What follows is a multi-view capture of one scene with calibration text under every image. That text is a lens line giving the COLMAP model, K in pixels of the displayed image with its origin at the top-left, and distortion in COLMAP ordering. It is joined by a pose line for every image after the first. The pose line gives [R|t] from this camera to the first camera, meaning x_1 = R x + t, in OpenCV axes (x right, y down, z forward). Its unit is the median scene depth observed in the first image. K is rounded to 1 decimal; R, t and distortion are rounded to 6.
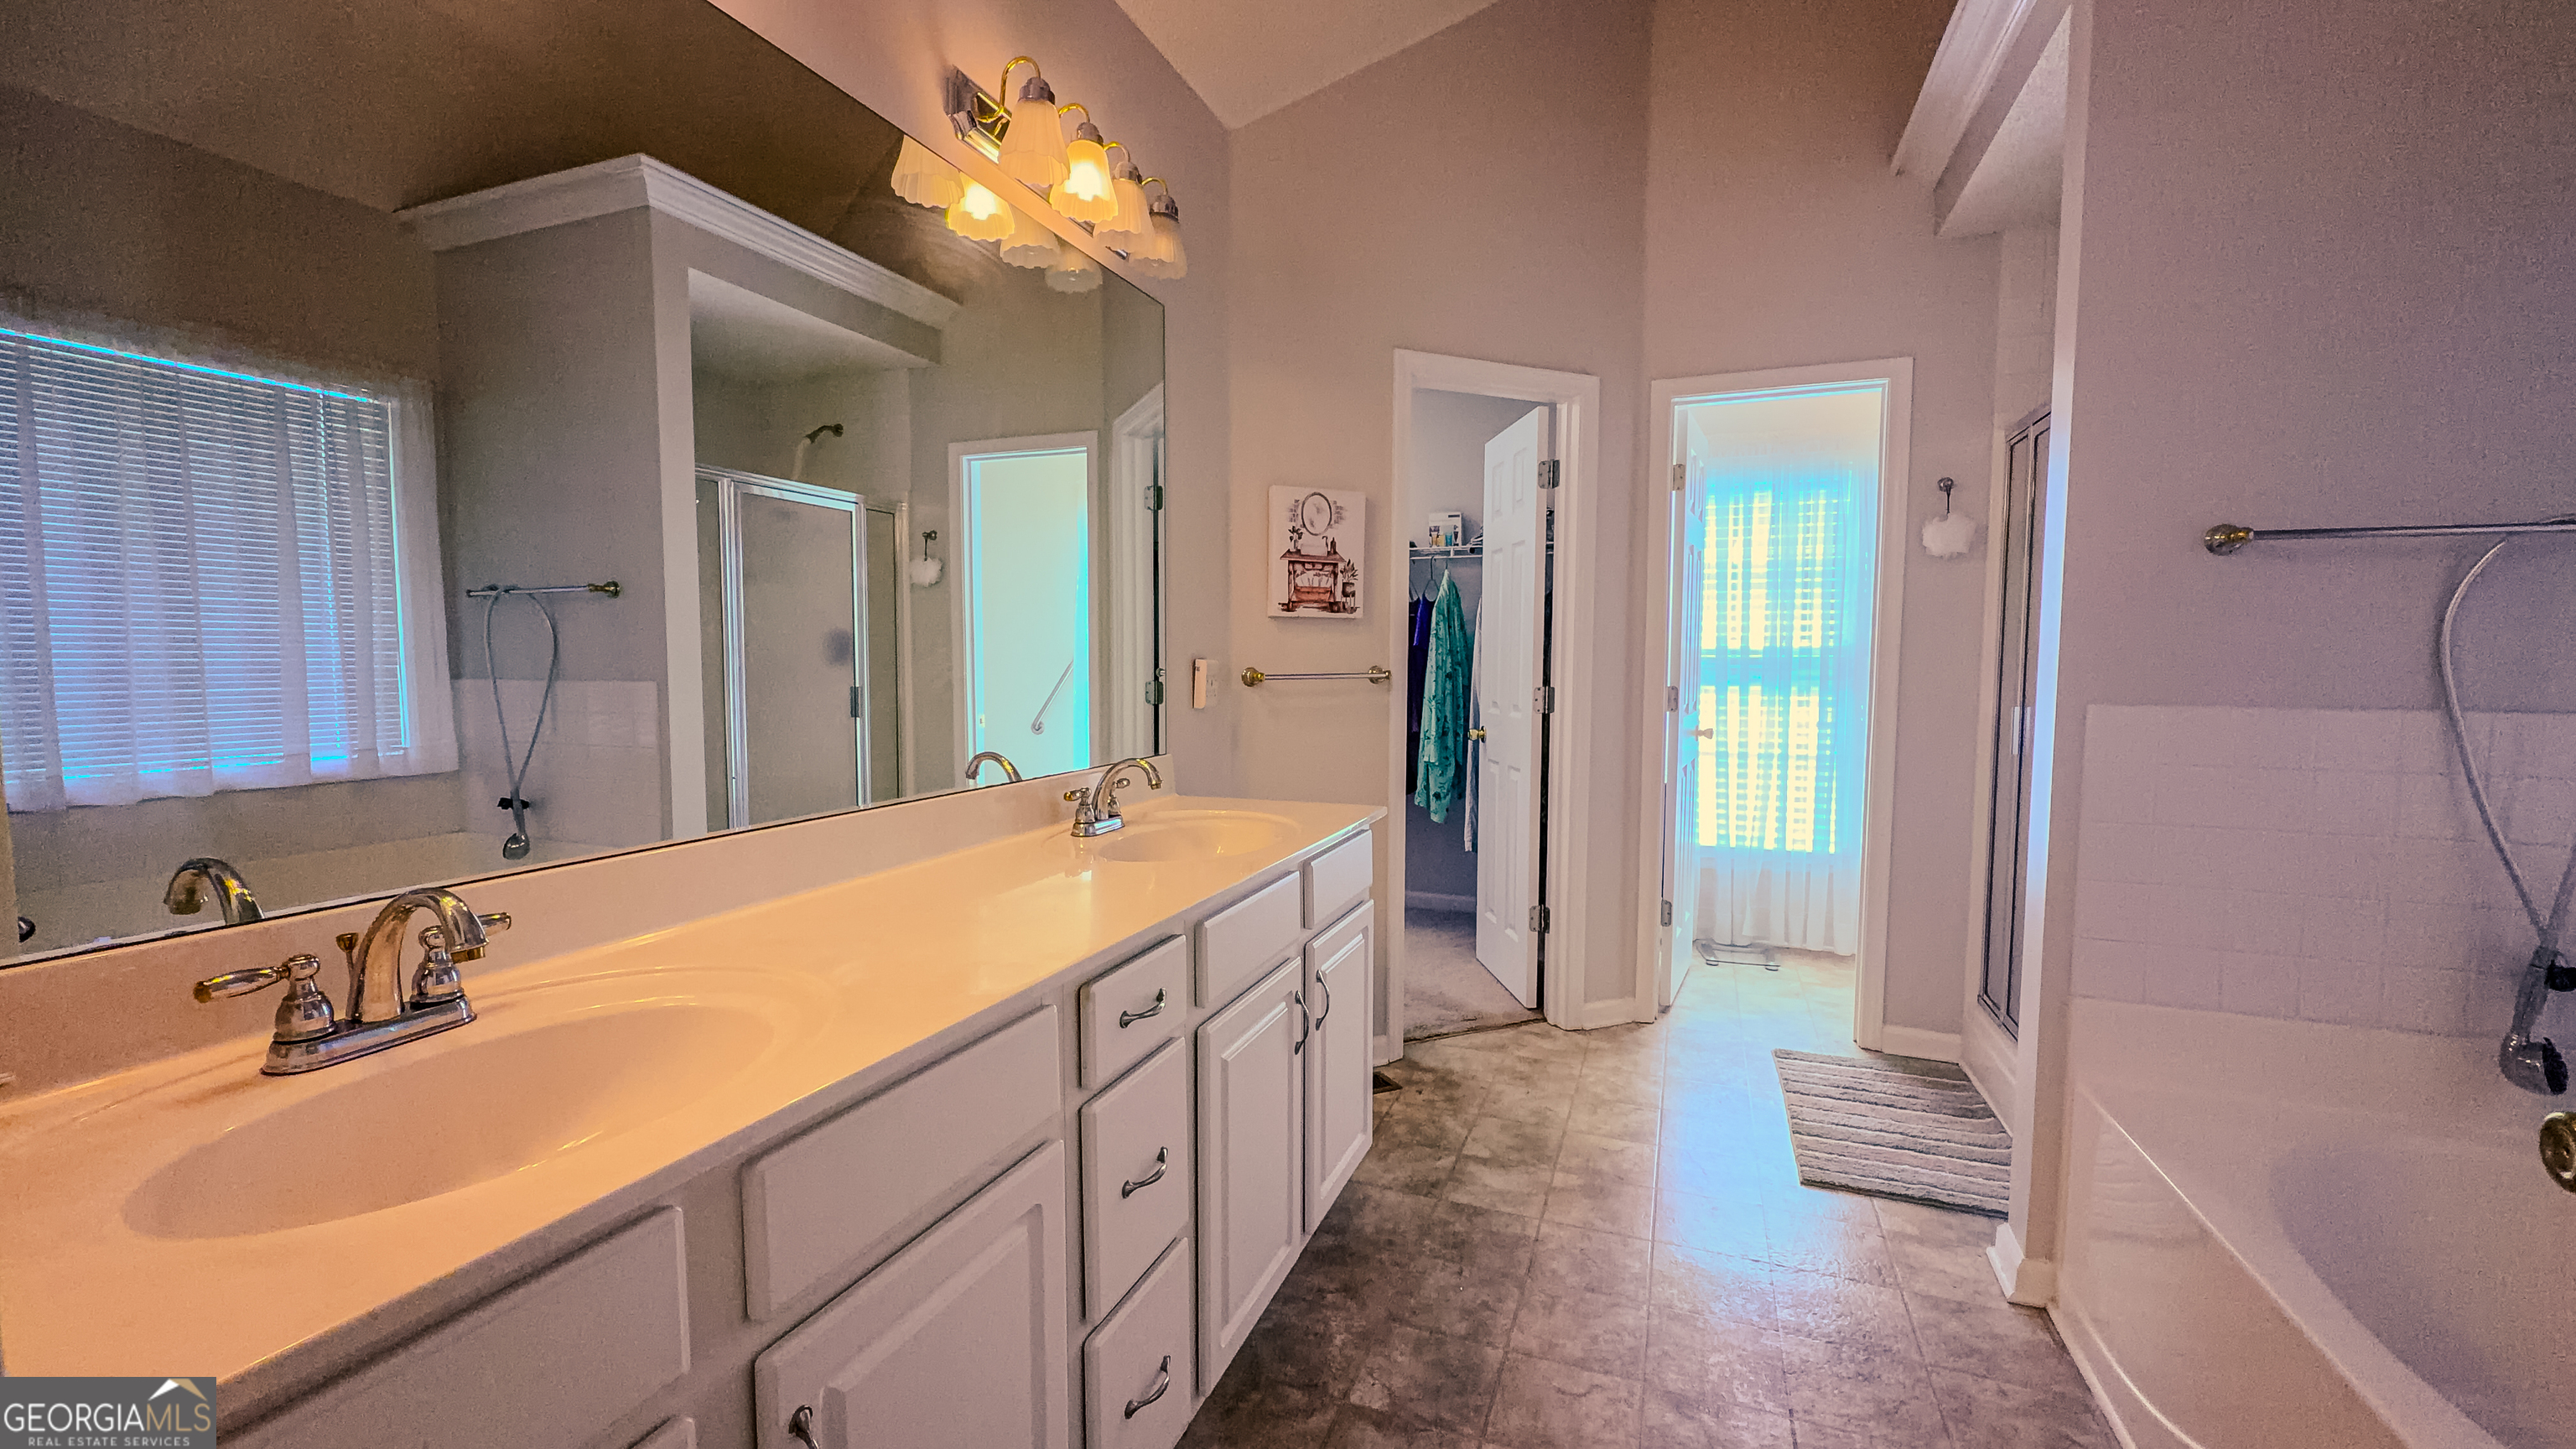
lens RADIAL K [[1038.6, 0, 1297.4], [0, 1038.6, 729.0], [0, 0, 1]] dist [-0.002023, -0.000059]
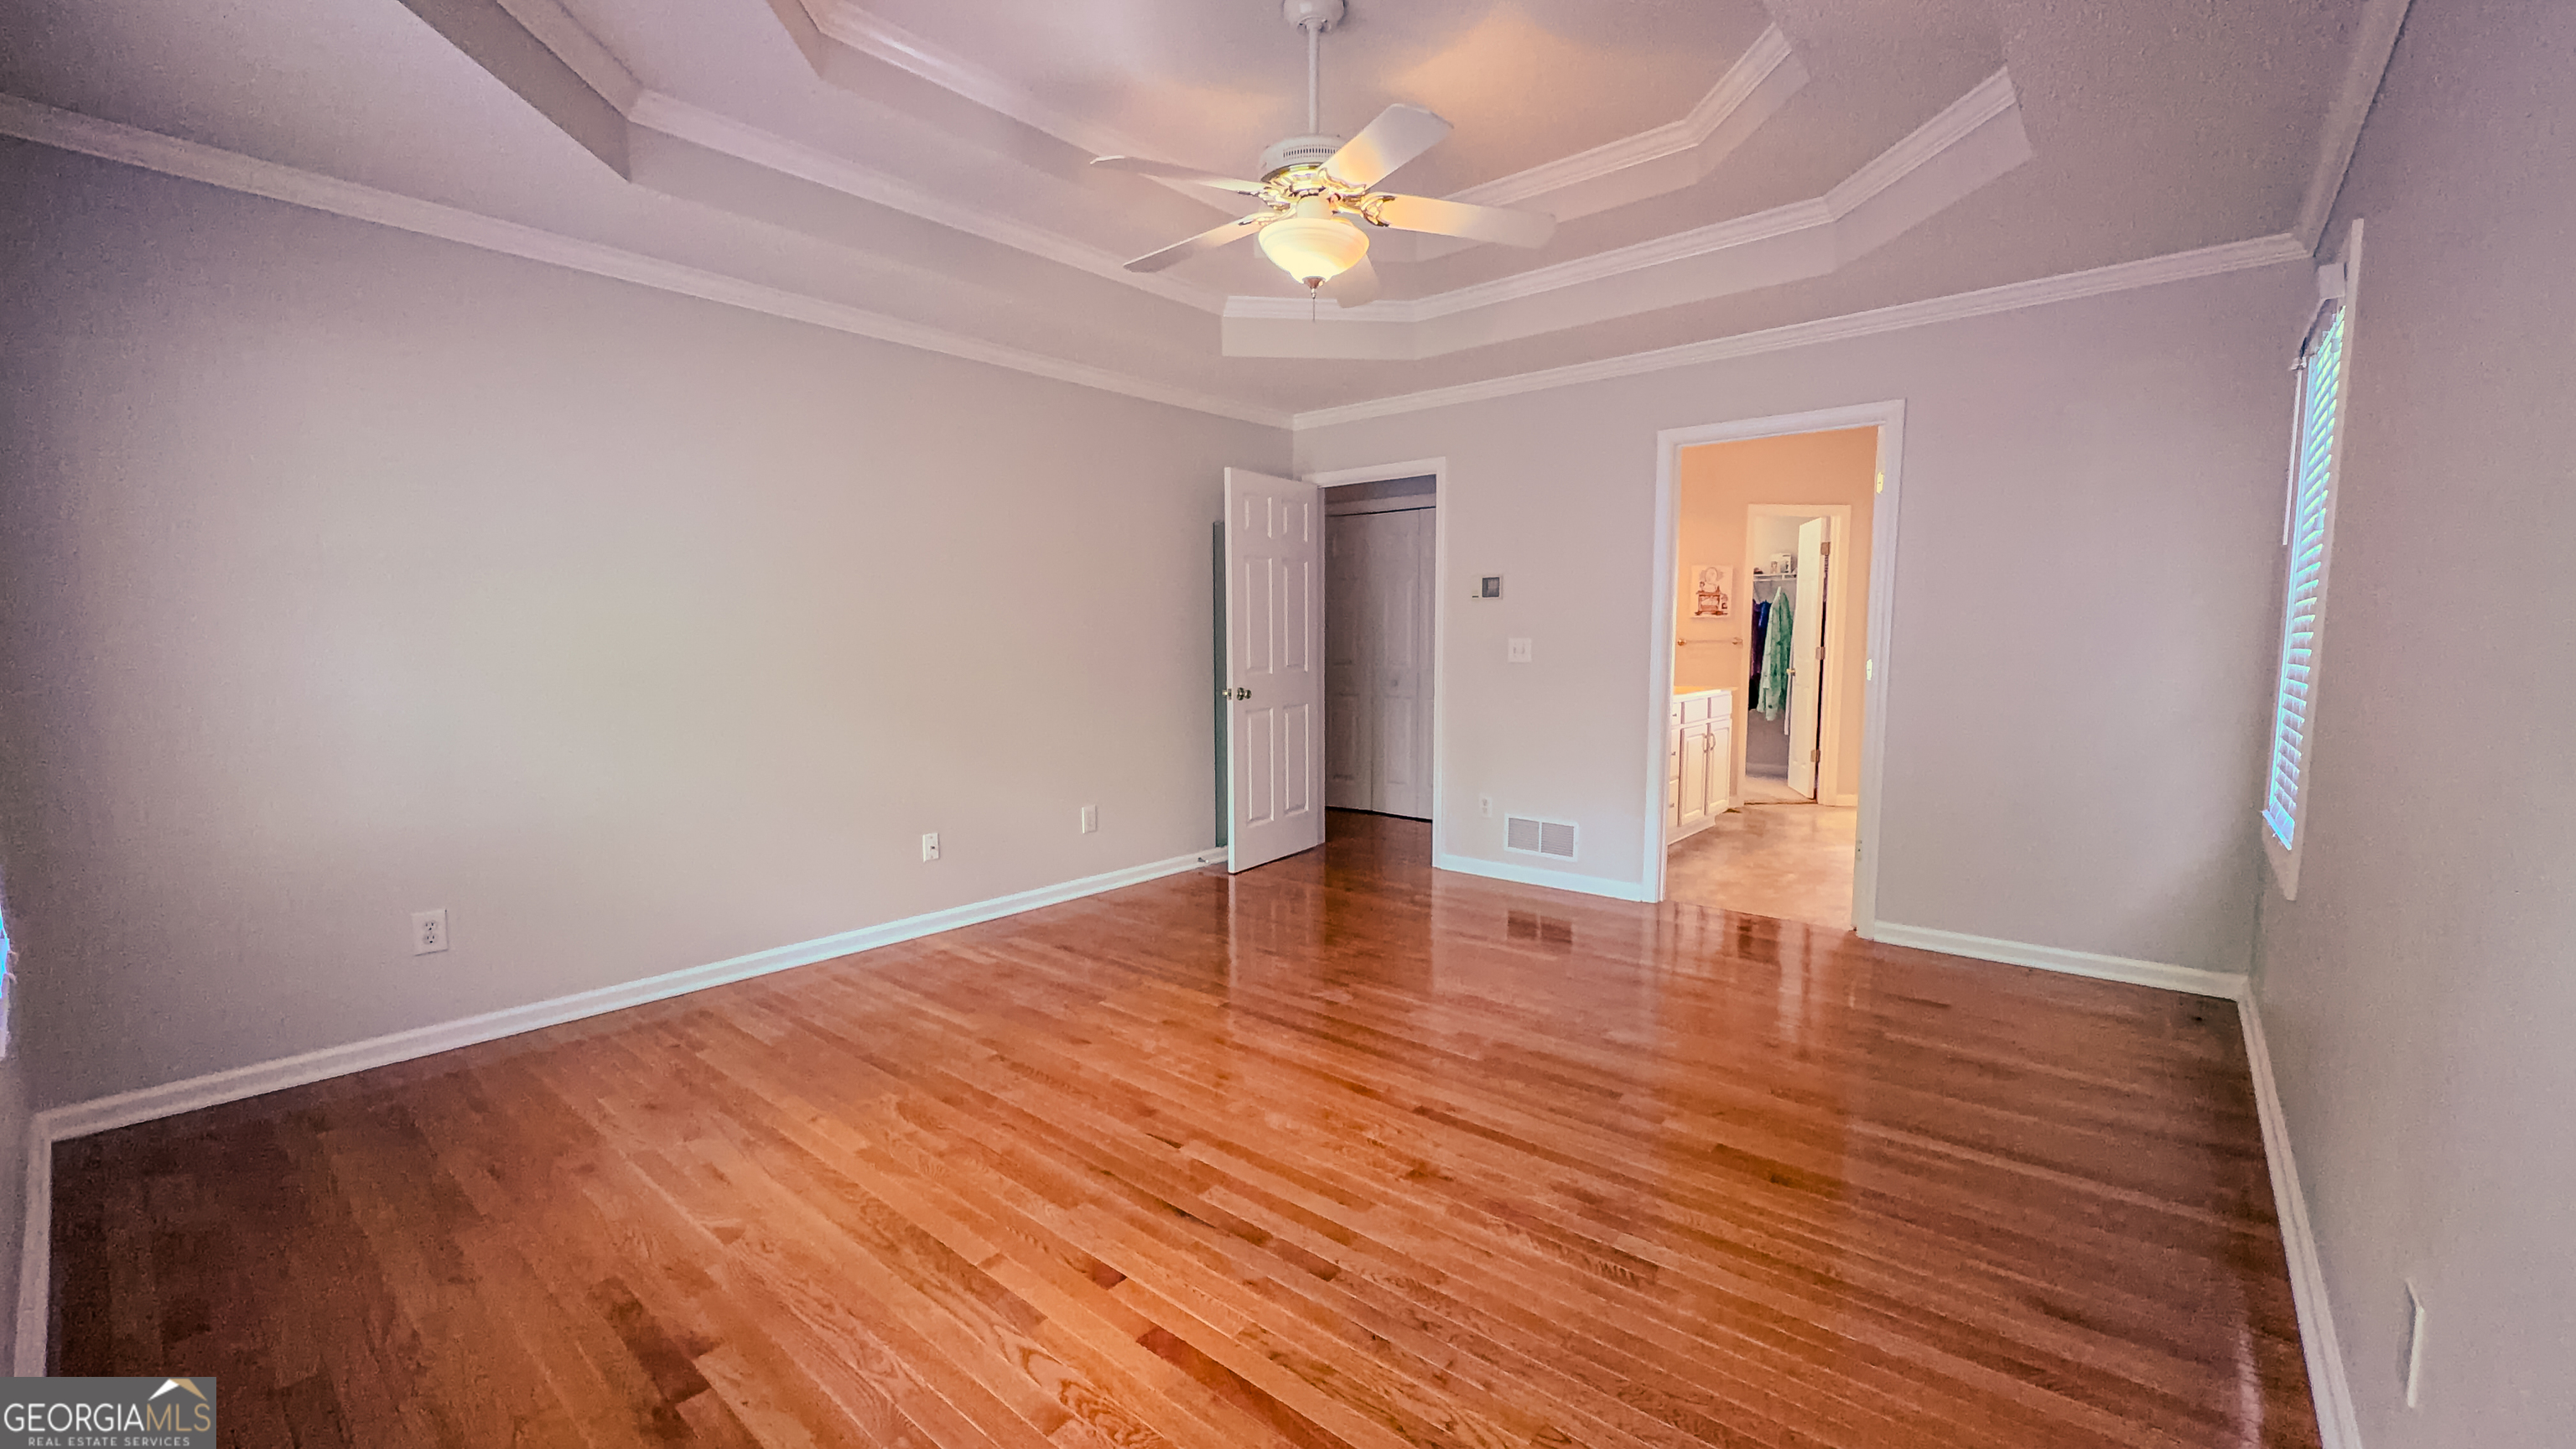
lens RADIAL K [[1038.6, 0, 1286.3], [0, 1038.6, 724.7], [0, 0, 1]] dist [-0.002023, -0.000059]
pose [[0.944129, 0.026119, -0.328539, -0.095885], [-0.018368, 0.999475, 0.026676, 0.081658], [0.329063, -0.019152, 0.944114, -1.377452]]
